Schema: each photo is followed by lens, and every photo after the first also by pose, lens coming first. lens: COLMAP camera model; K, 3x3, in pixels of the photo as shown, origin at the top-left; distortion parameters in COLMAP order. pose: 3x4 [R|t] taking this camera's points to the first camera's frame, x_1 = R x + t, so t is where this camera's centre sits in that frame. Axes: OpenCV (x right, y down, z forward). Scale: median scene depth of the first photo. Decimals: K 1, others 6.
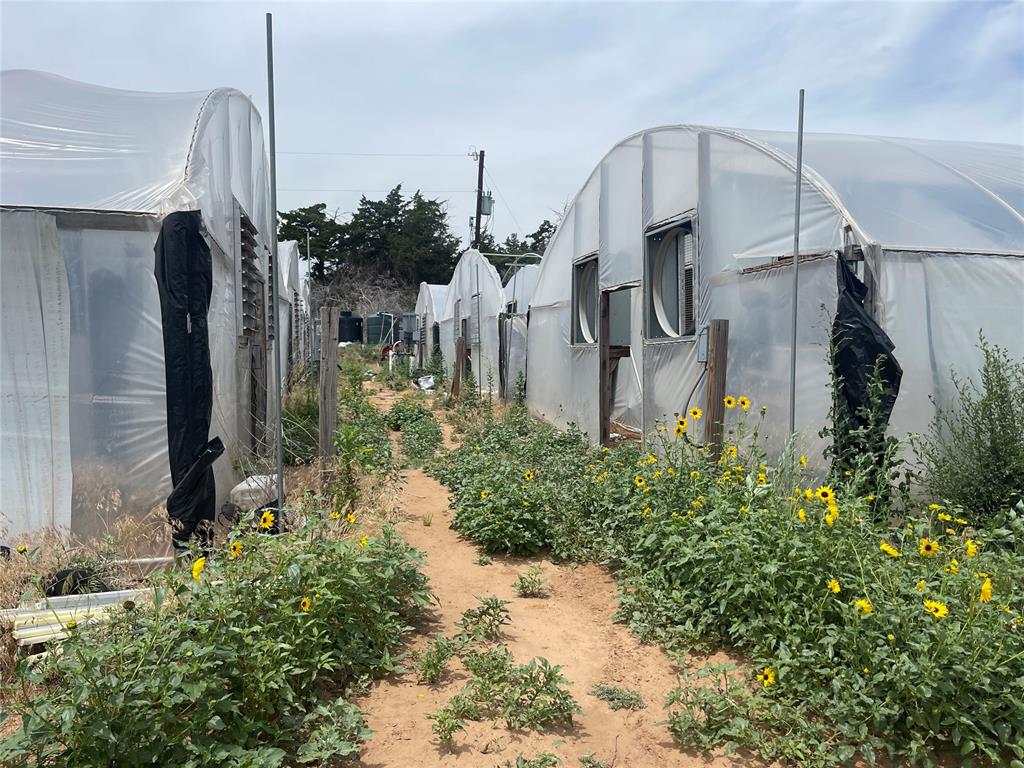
lens RADIAL K [[754.2, 0, 512.1], [0, 754.2, 399.0], [0, 0, 1]] dist [0.082736, -0.004020]
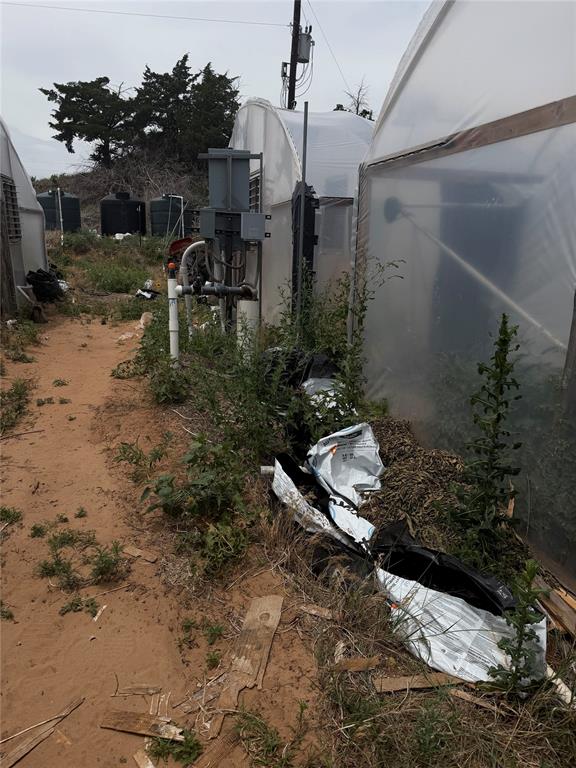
lens RADIAL K [[522.4, 0, 297.6], [0, 522.4, 382.0], [0, 0, 1]] dist [0.120940, -0.140521]
pose [[0.998794, 0.006417, 0.048681, -0.404334], [-0.015816, 0.980631, 0.195224, -0.213047], [-0.046485, -0.195758, 0.979550, 2.623753]]
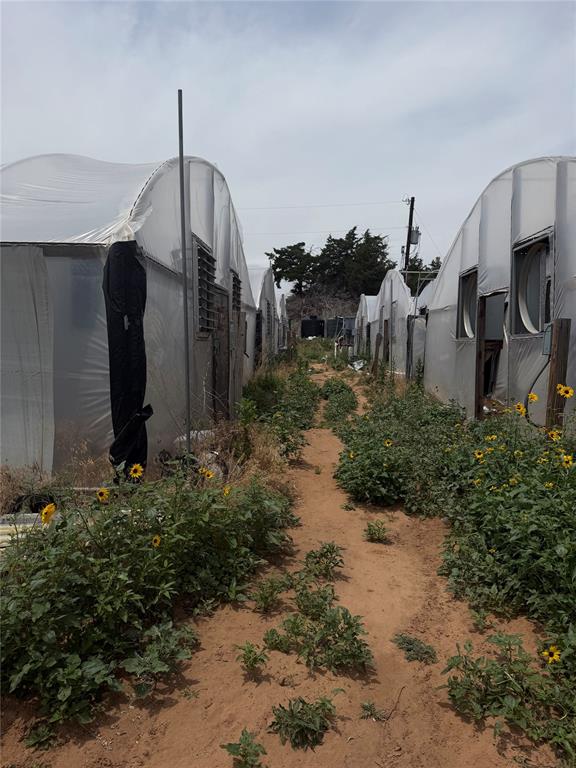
lens RADIAL K [[522.4, 0, 297.6], [0, 522.4, 382.0], [0, 0, 1]] dist [0.120940, -0.140521]
pose [[0.967076, 0.027815, -0.252965, 0.070587], [-0.024904, 0.999582, 0.014705, -0.006886], [0.253268, -0.007921, 0.967364, 0.082392]]
